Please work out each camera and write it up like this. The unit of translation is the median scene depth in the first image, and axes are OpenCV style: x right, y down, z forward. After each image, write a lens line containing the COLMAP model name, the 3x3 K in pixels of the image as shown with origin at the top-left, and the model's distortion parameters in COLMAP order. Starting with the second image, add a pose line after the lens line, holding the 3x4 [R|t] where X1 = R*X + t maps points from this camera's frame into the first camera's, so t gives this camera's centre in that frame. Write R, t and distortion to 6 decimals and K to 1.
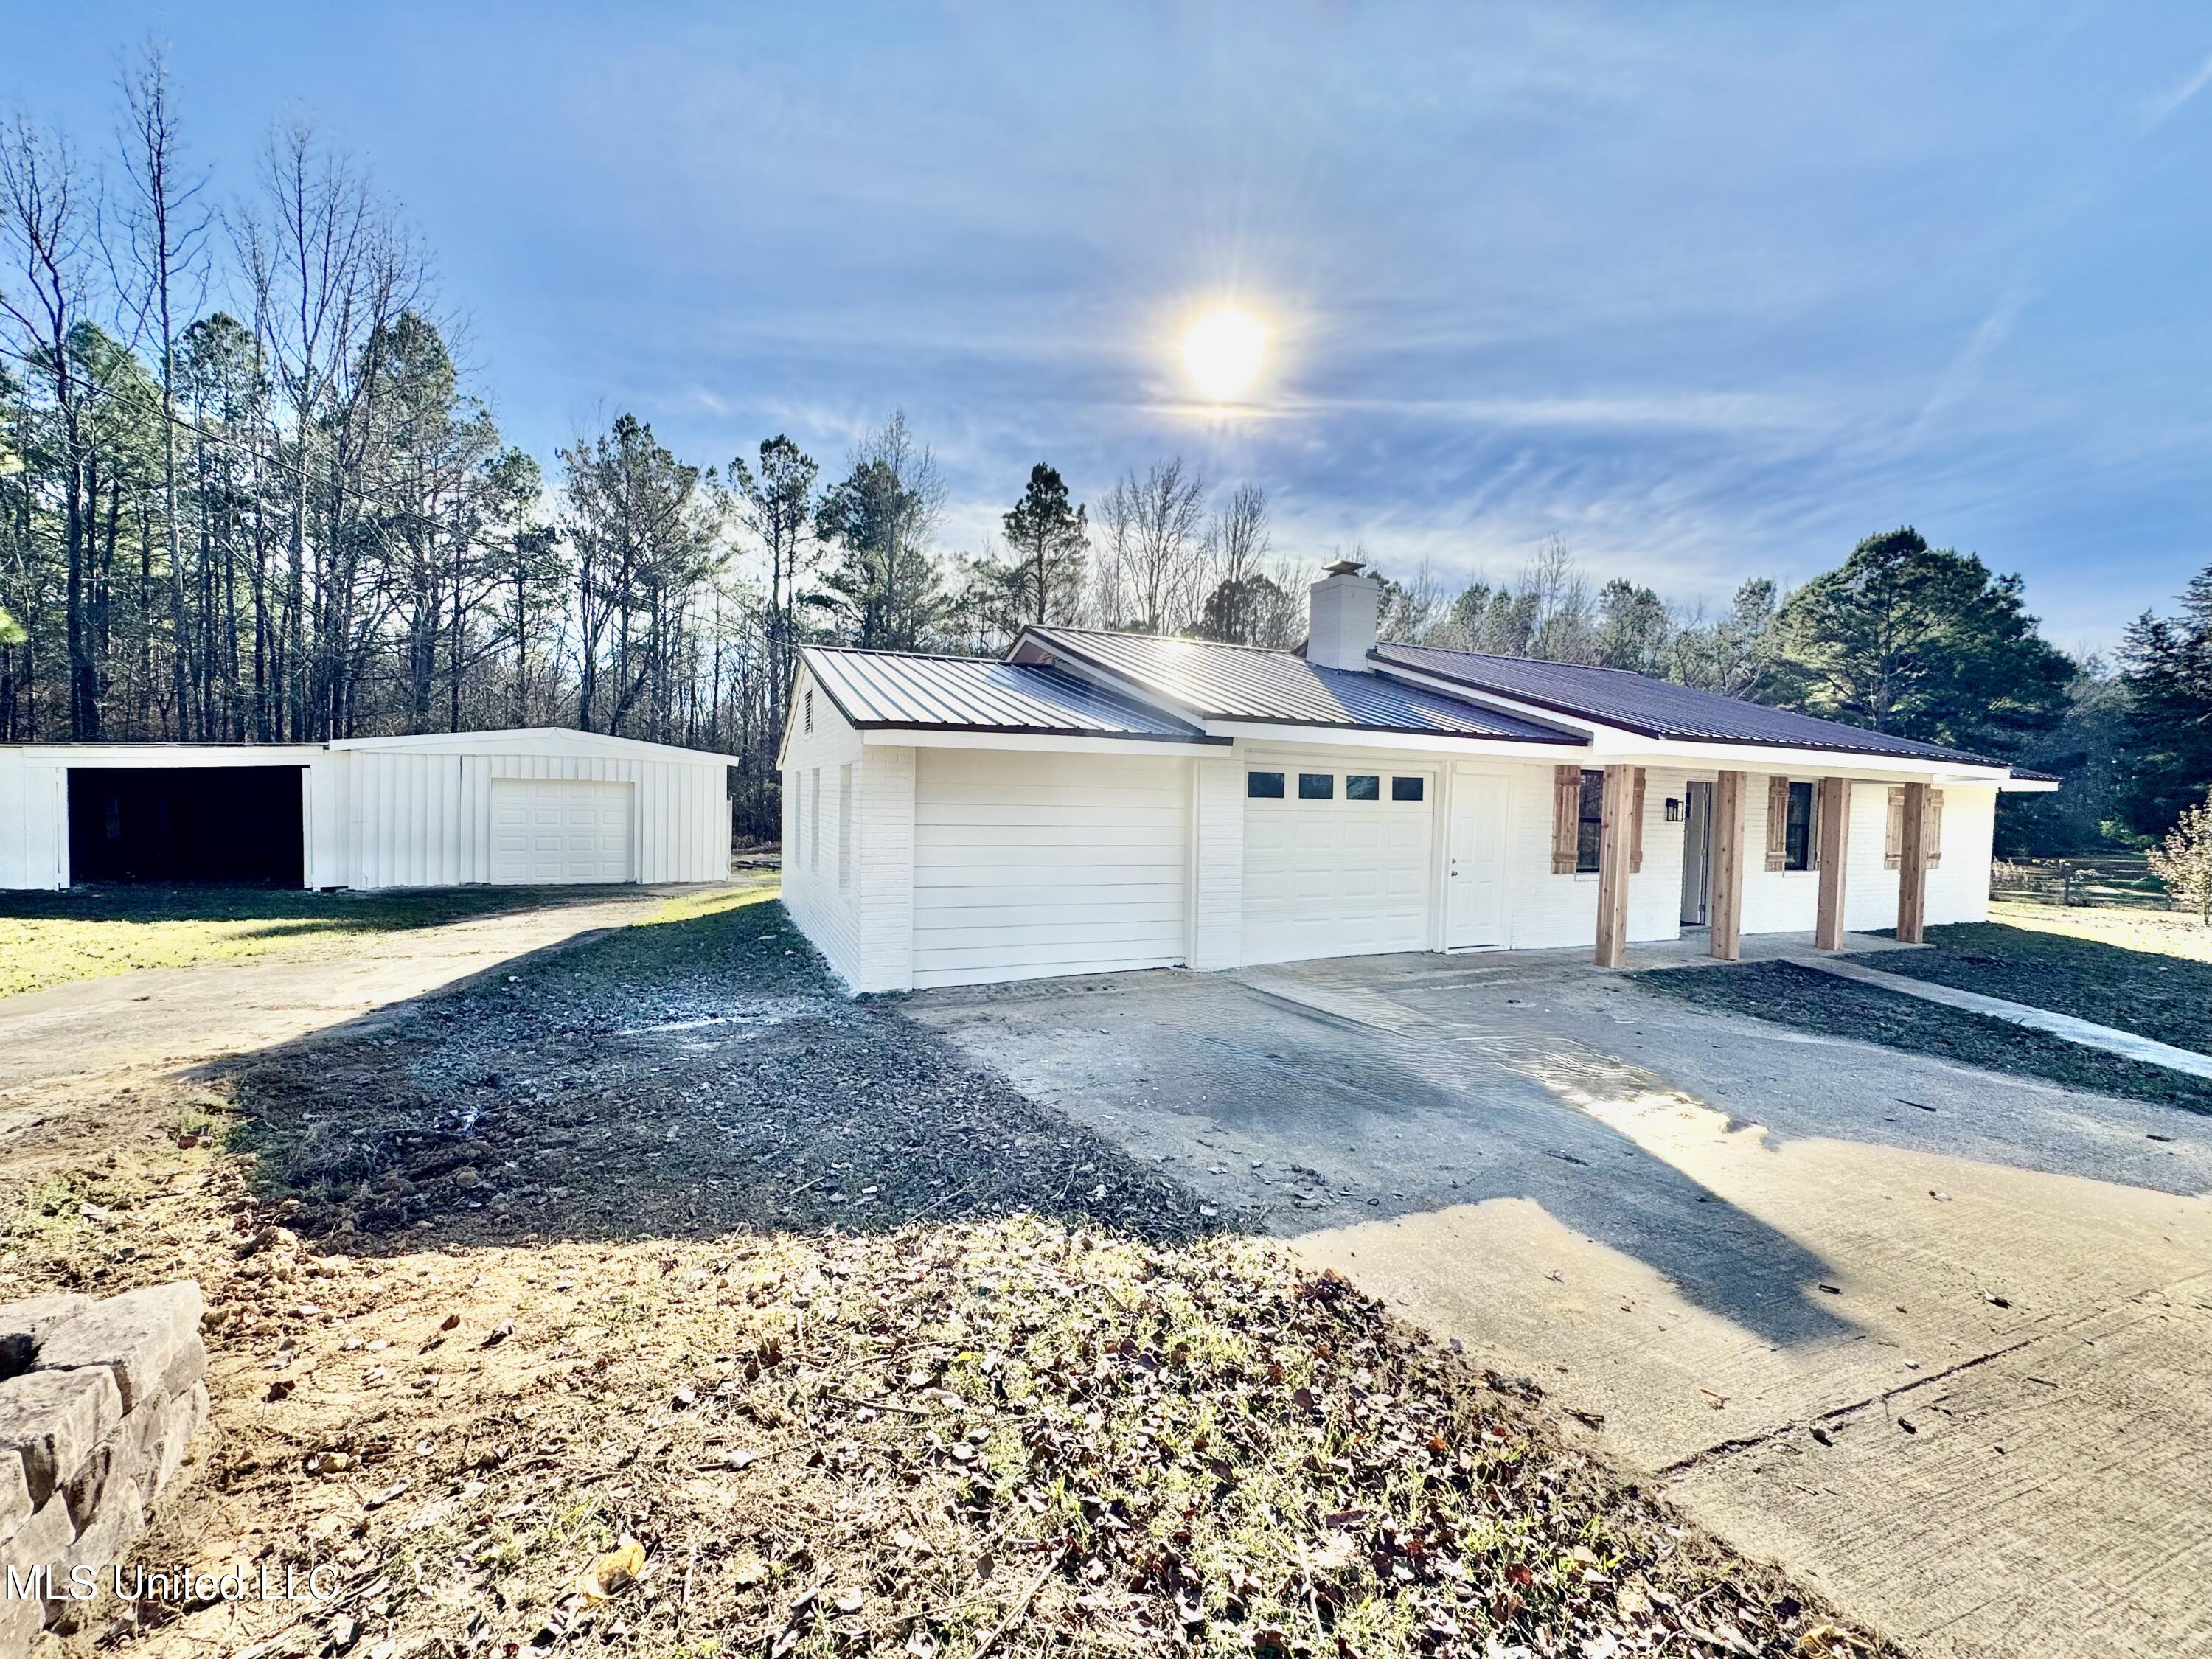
lens RADIAL K [[883.0, 0, 1097.7], [0, 883.0, 822.4], [0, 0, 1]] dist [-0.001761, 0.000606]
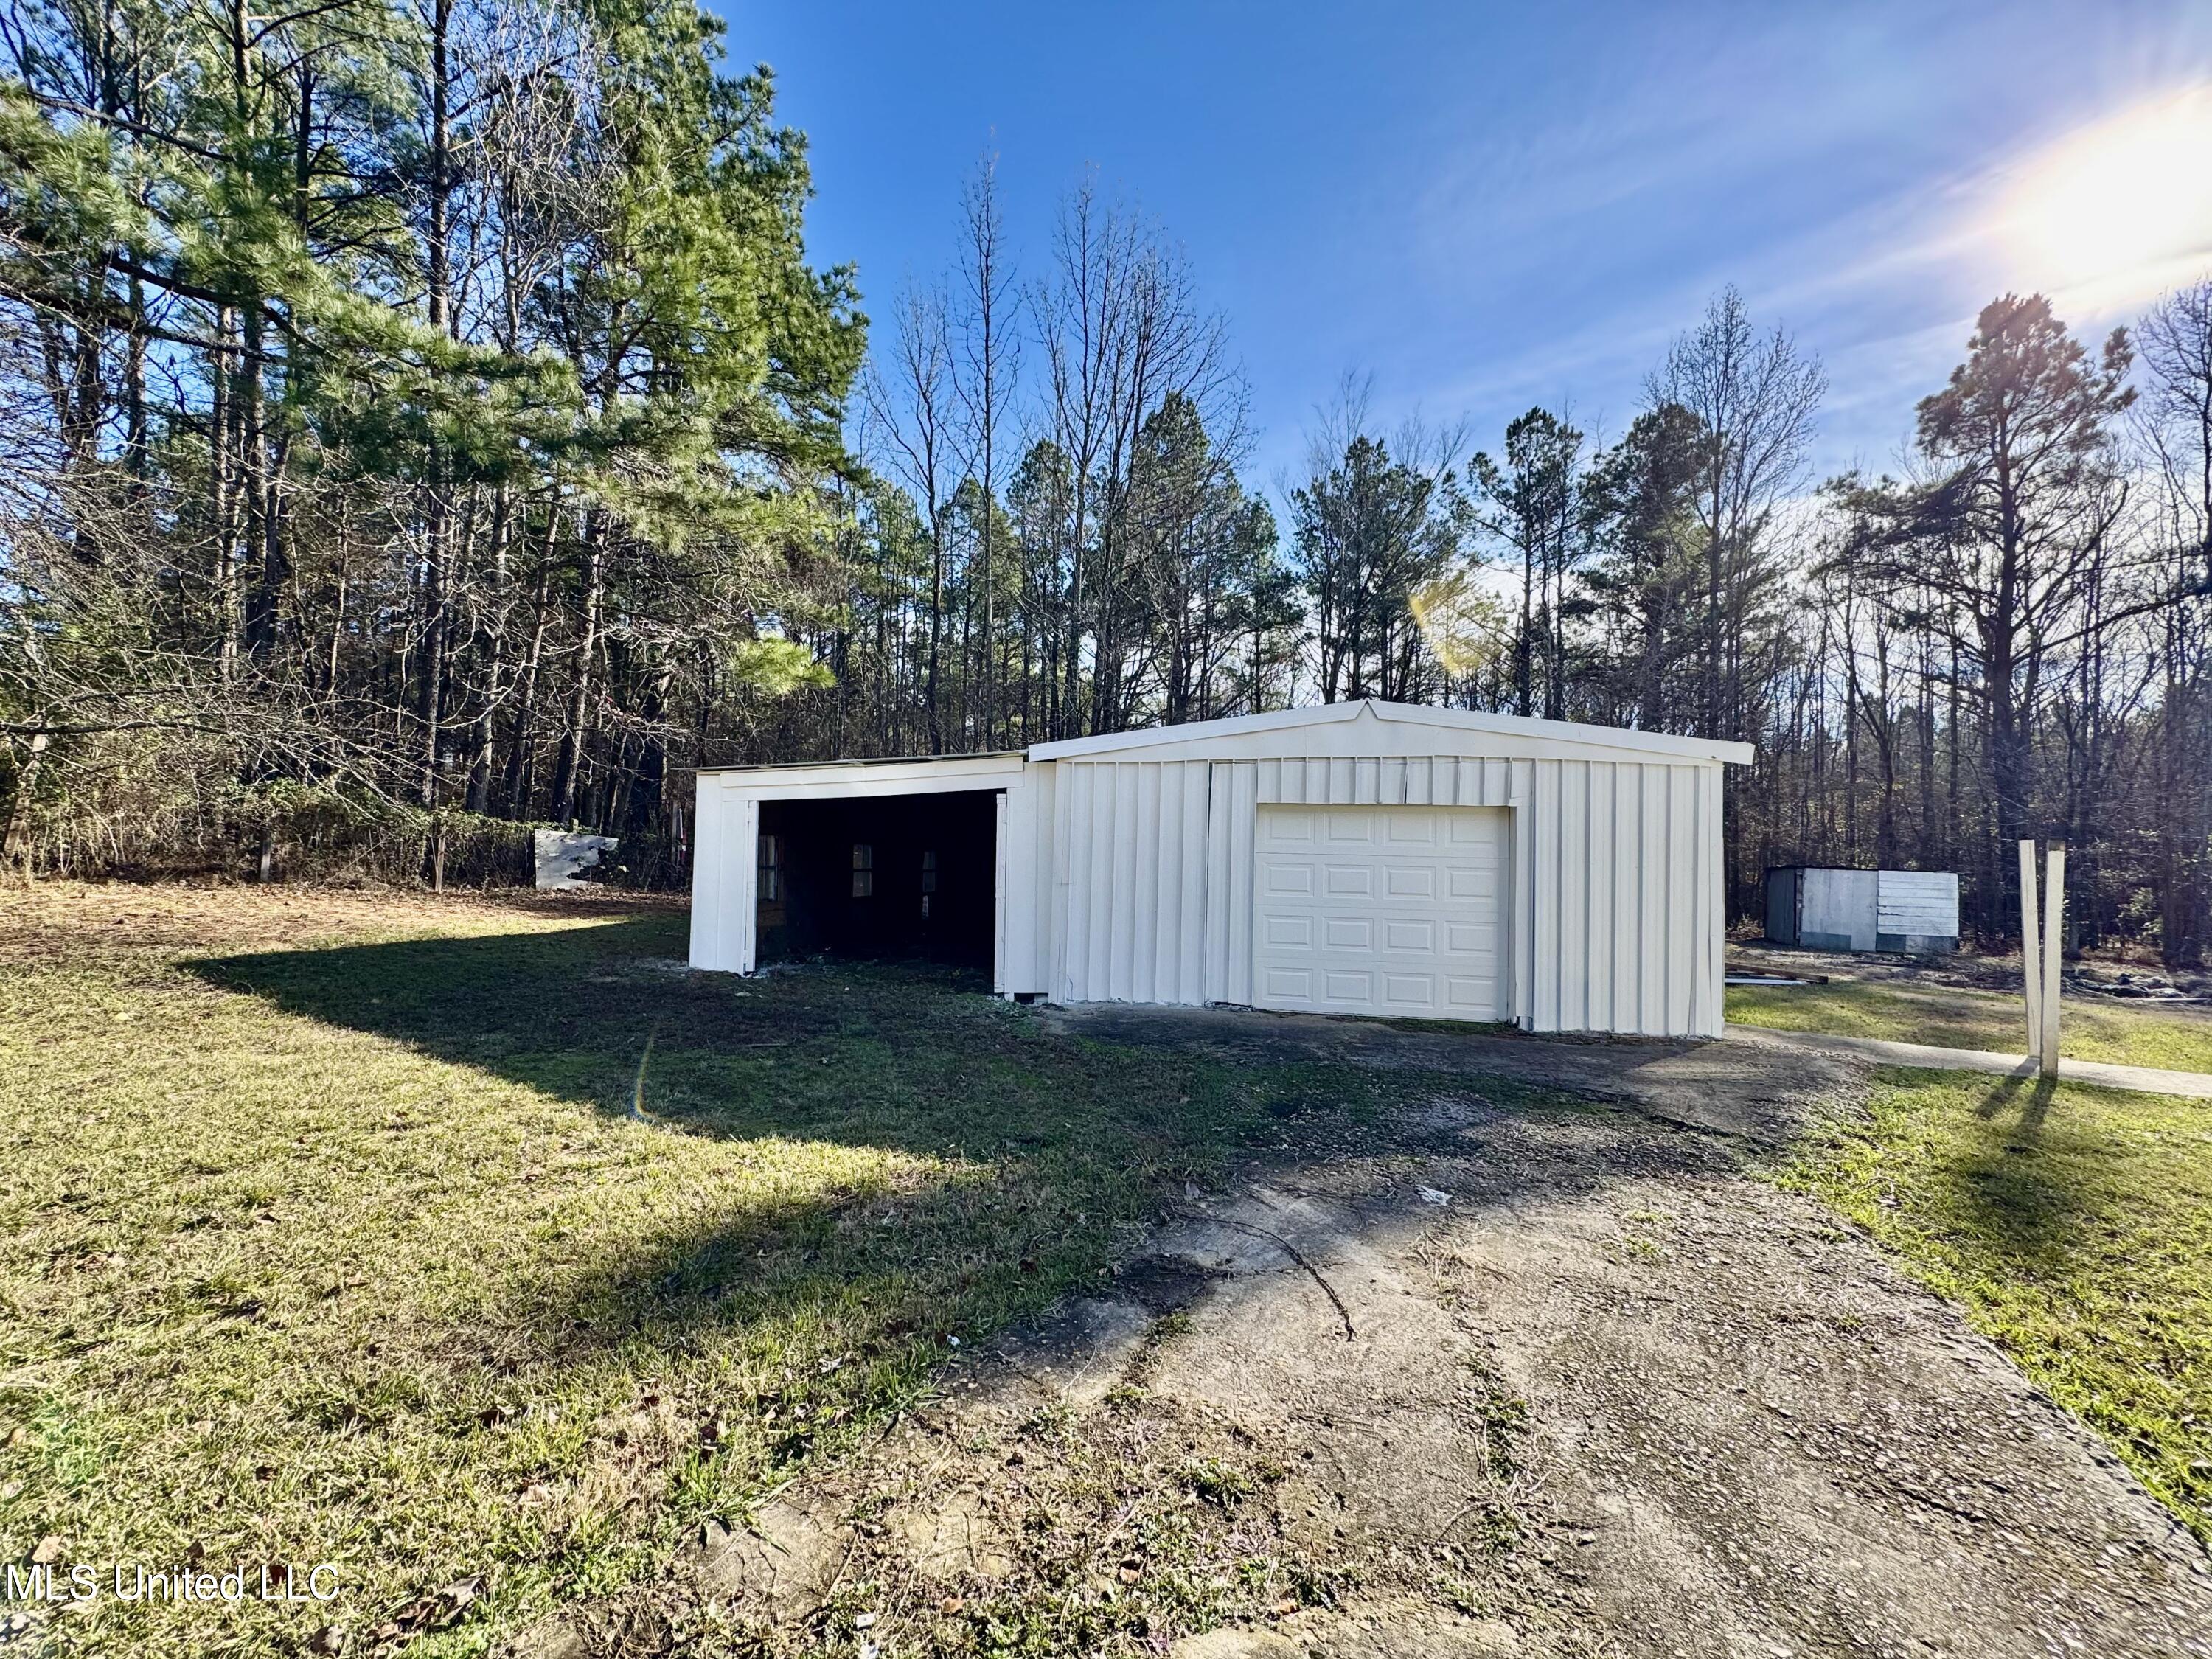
lens RADIAL K [[868.5, 0, 1098.9], [0, 868.5, 829.9], [0, 0, 1]] dist [-0.001719, 0.000197]
pose [[0.733510, -0.020070, -0.679383, -0.138397], [-0.020003, 0.998494, -0.051093, -0.002377], [0.679385, 0.051067, 0.732003, 0.190765]]
